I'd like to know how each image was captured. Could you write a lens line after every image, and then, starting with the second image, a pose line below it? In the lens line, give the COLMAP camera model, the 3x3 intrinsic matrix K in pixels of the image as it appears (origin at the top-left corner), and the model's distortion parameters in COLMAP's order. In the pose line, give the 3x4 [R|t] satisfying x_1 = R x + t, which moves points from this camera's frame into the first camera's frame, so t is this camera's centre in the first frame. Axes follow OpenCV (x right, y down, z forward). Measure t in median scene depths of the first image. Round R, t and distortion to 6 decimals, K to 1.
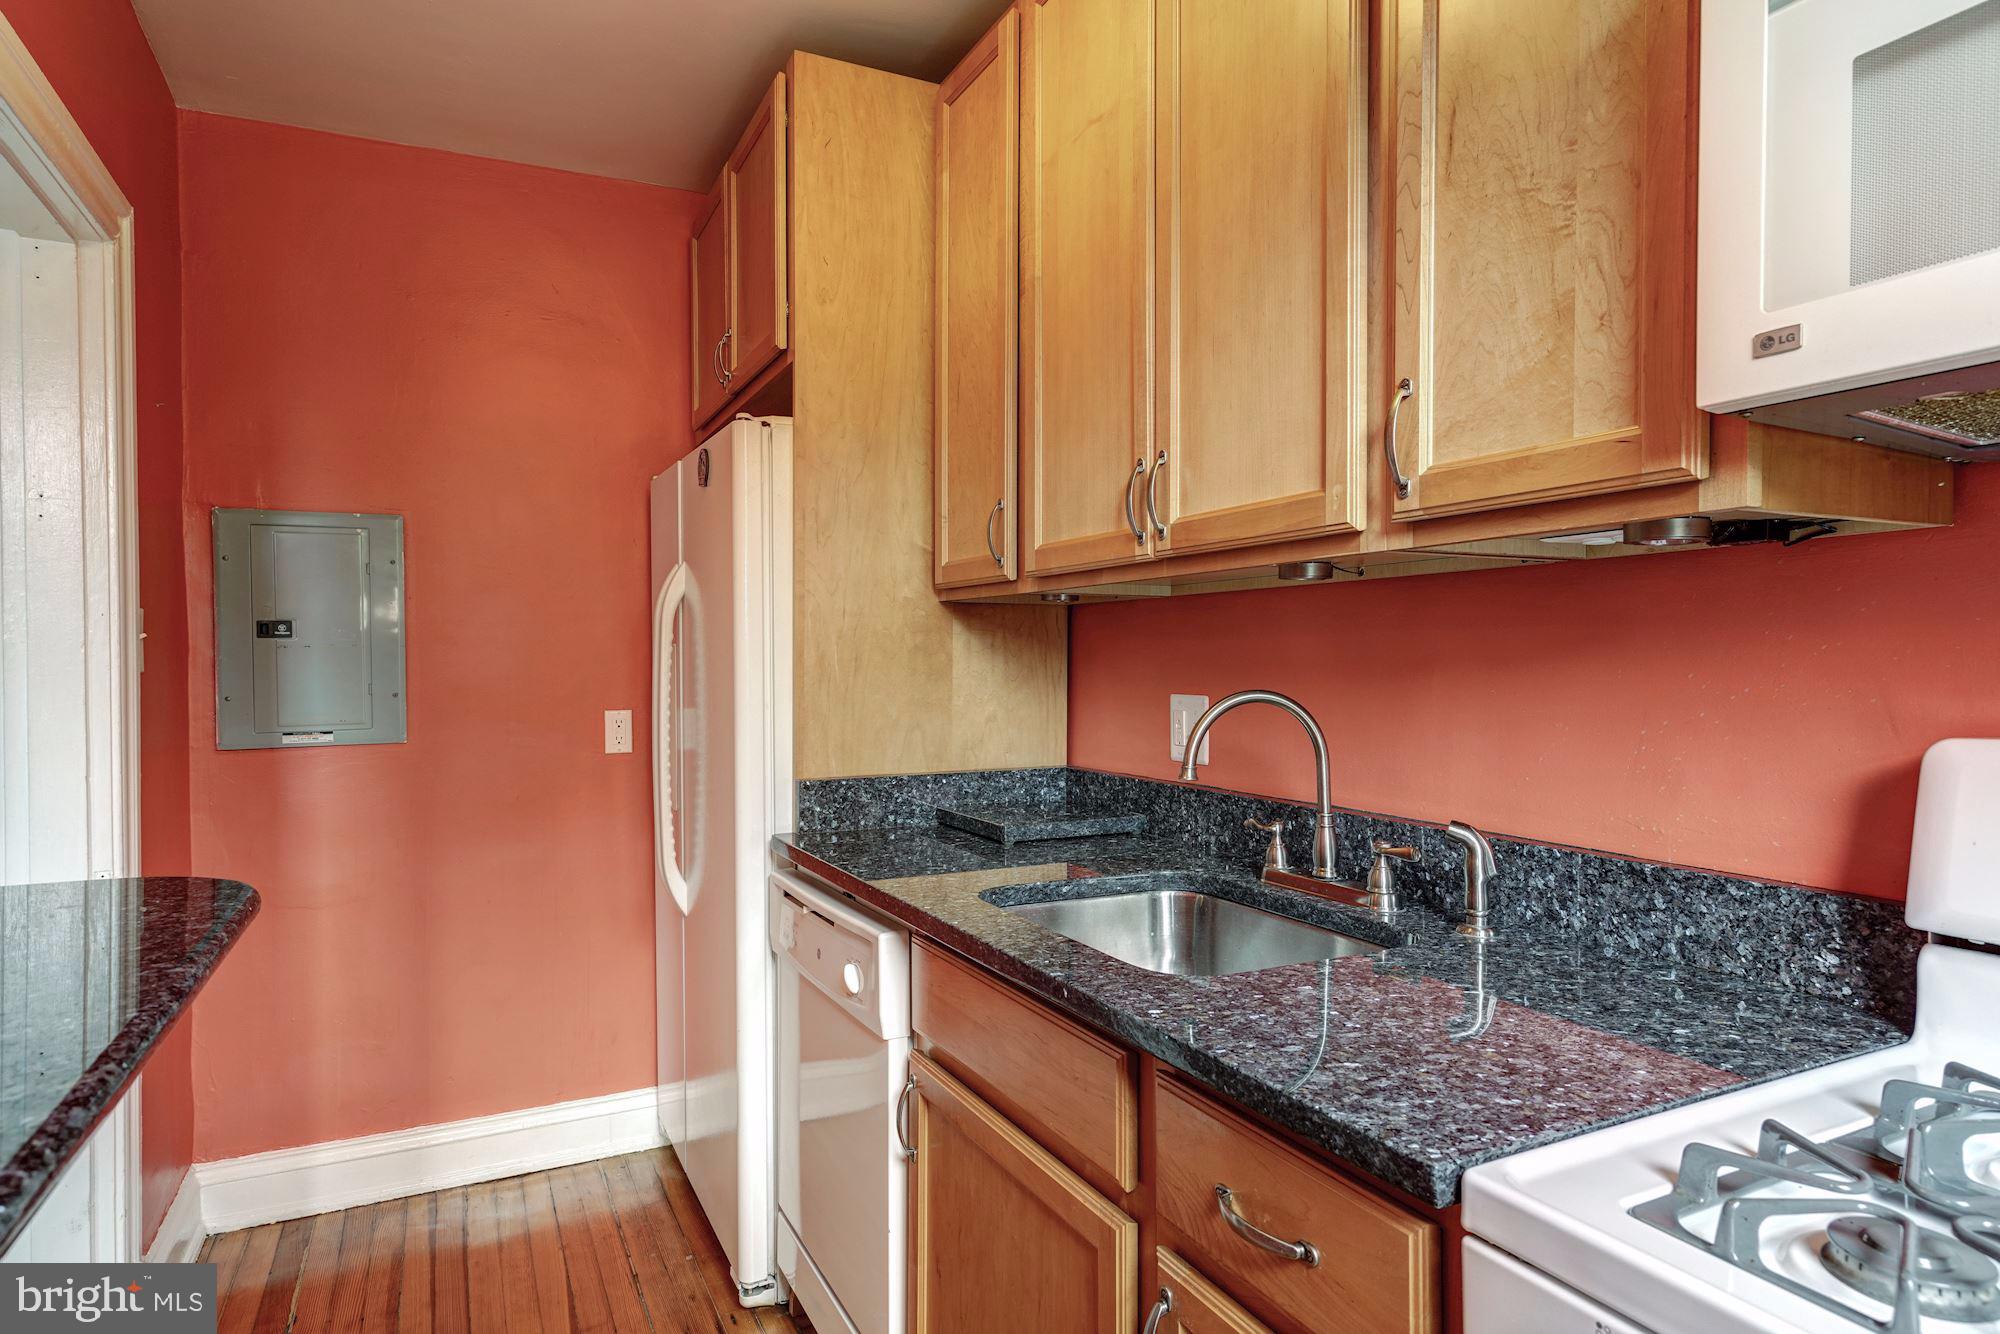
lens RADIAL K [[1119.7, 0, 997.3], [0, 1119.7, 664.4], [0, 0, 1]] dist [0.011285, 0.005163]
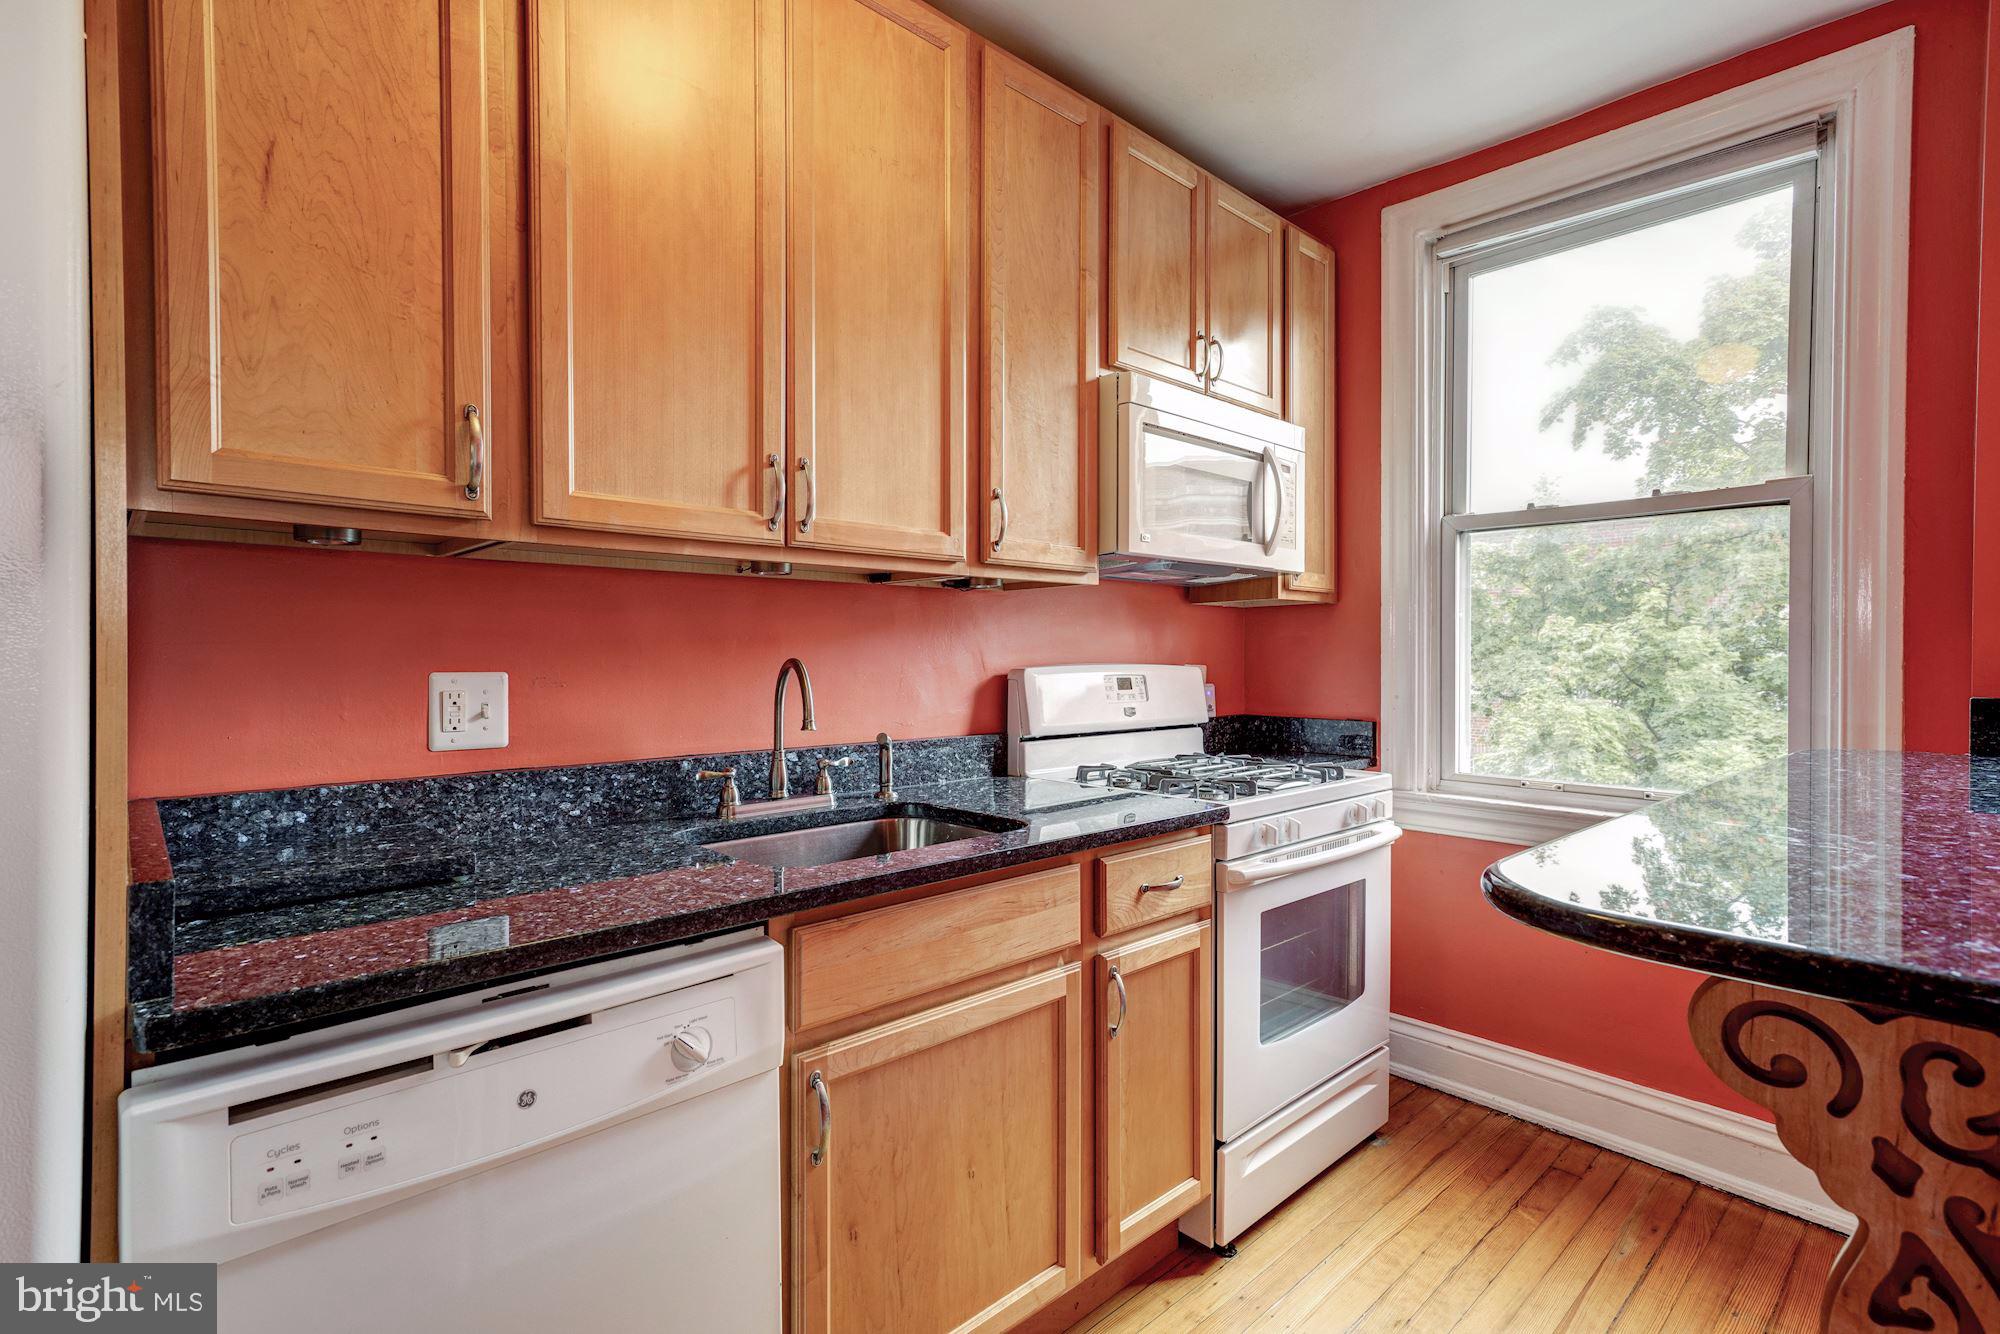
lens RADIAL K [[939.4, 0, 1004.2], [0, 939.4, 665.8], [0, 0, 1]] dist [0.012505, 0.000237]
pose [[-0.267855, -0.012135, 0.963383, -0.843128], [0.004271, 0.999896, 0.013782, 0.017162], [-0.963450, 0.007806, -0.267775, 1.020074]]
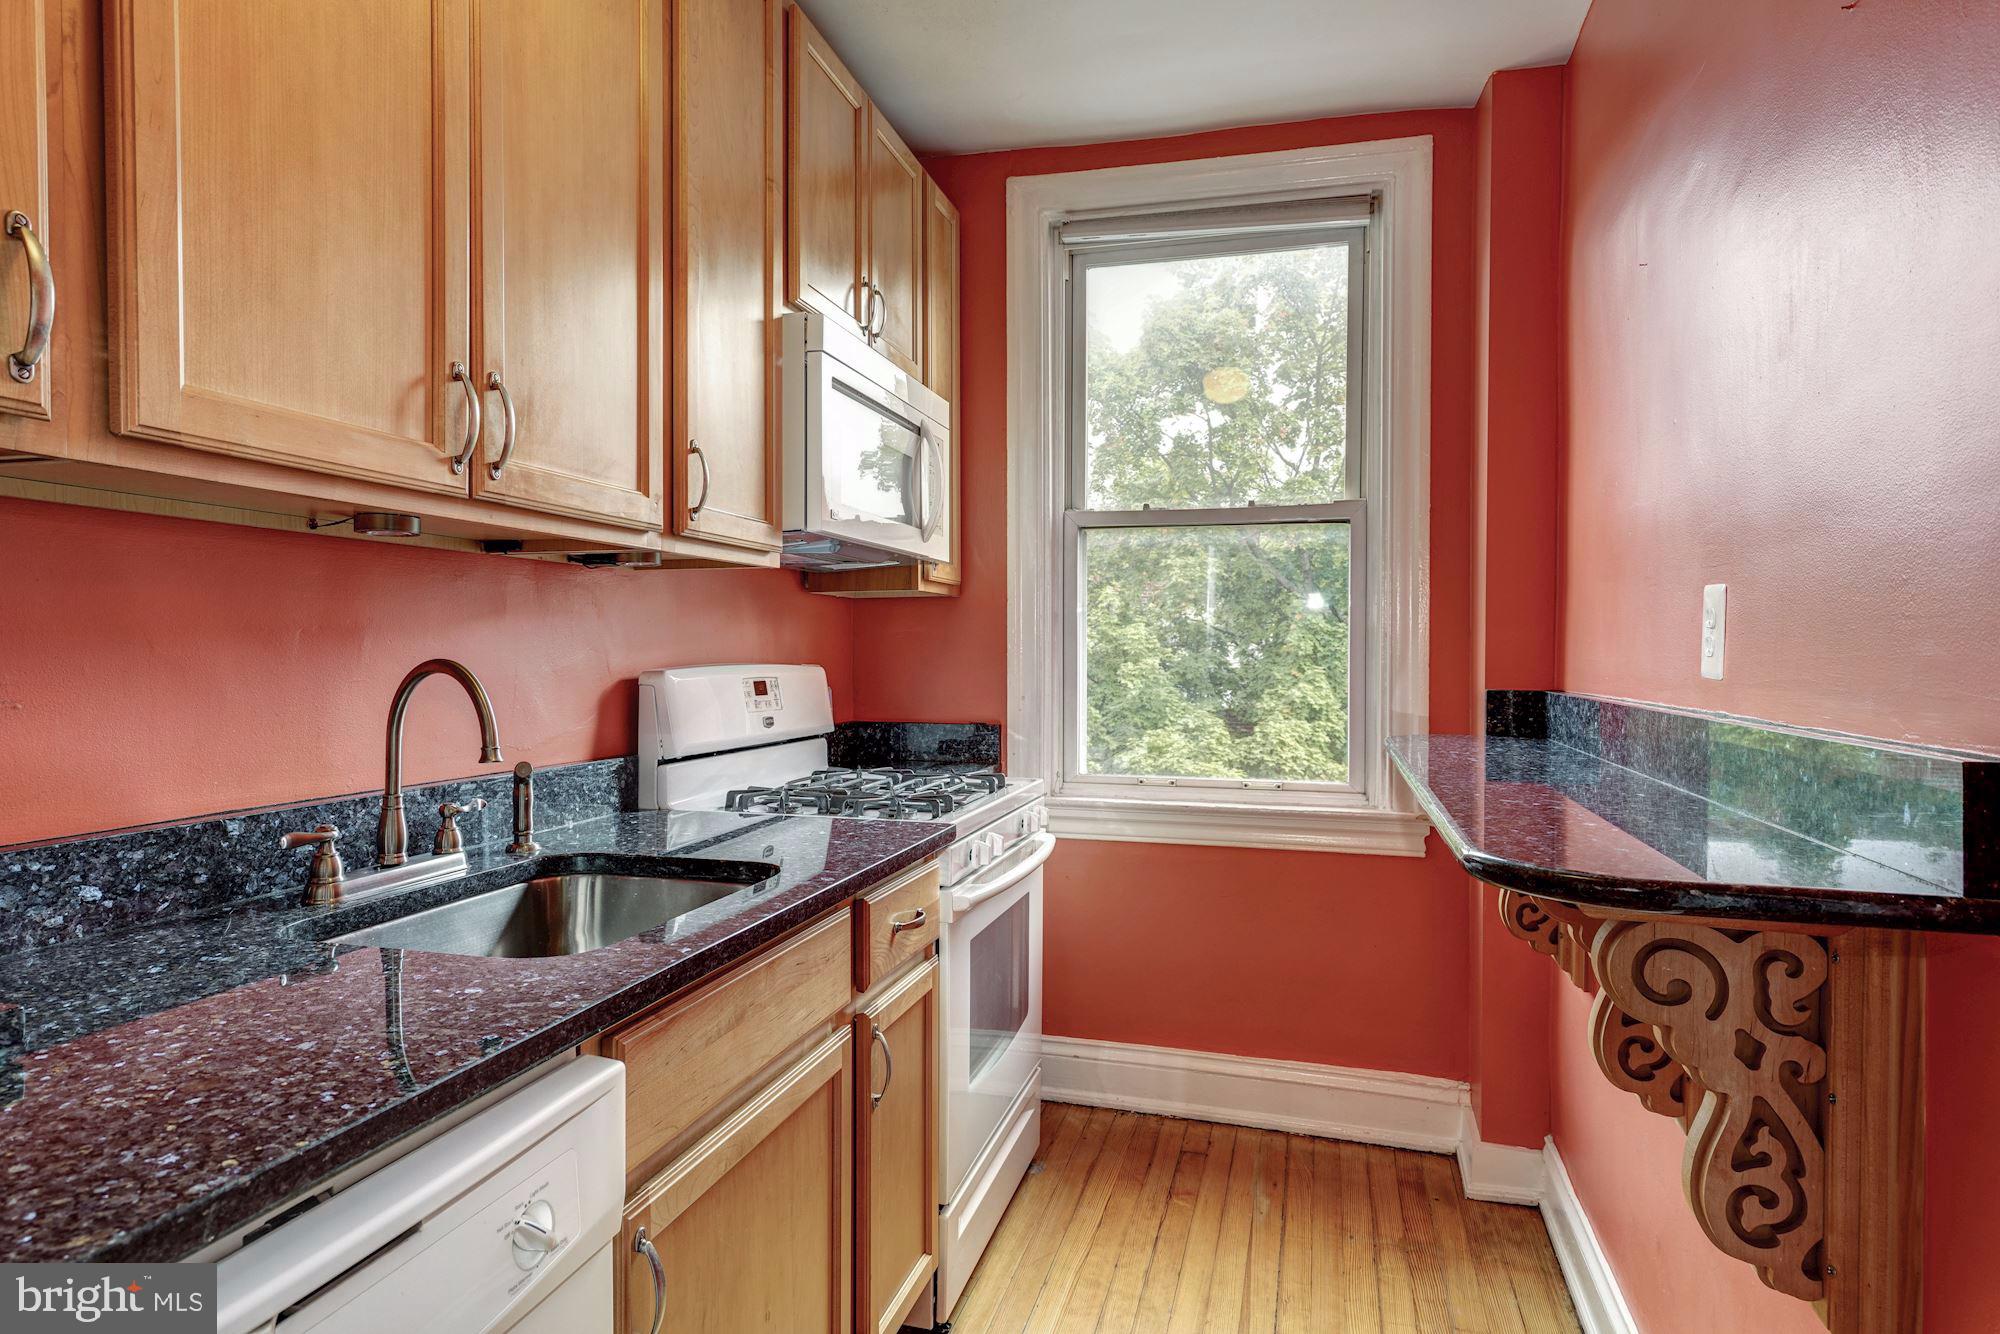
lens RADIAL K [[1119.7, 0, 1001.0], [0, 1119.7, 662.2], [0, 0, 1]] dist [0.011285, 0.005163]
pose [[-0.731926, -0.011170, 0.681293, -0.673477], [-0.001367, 0.999888, 0.014924, 0.011296], [-0.681383, 0.009992, -0.731859, 1.304216]]
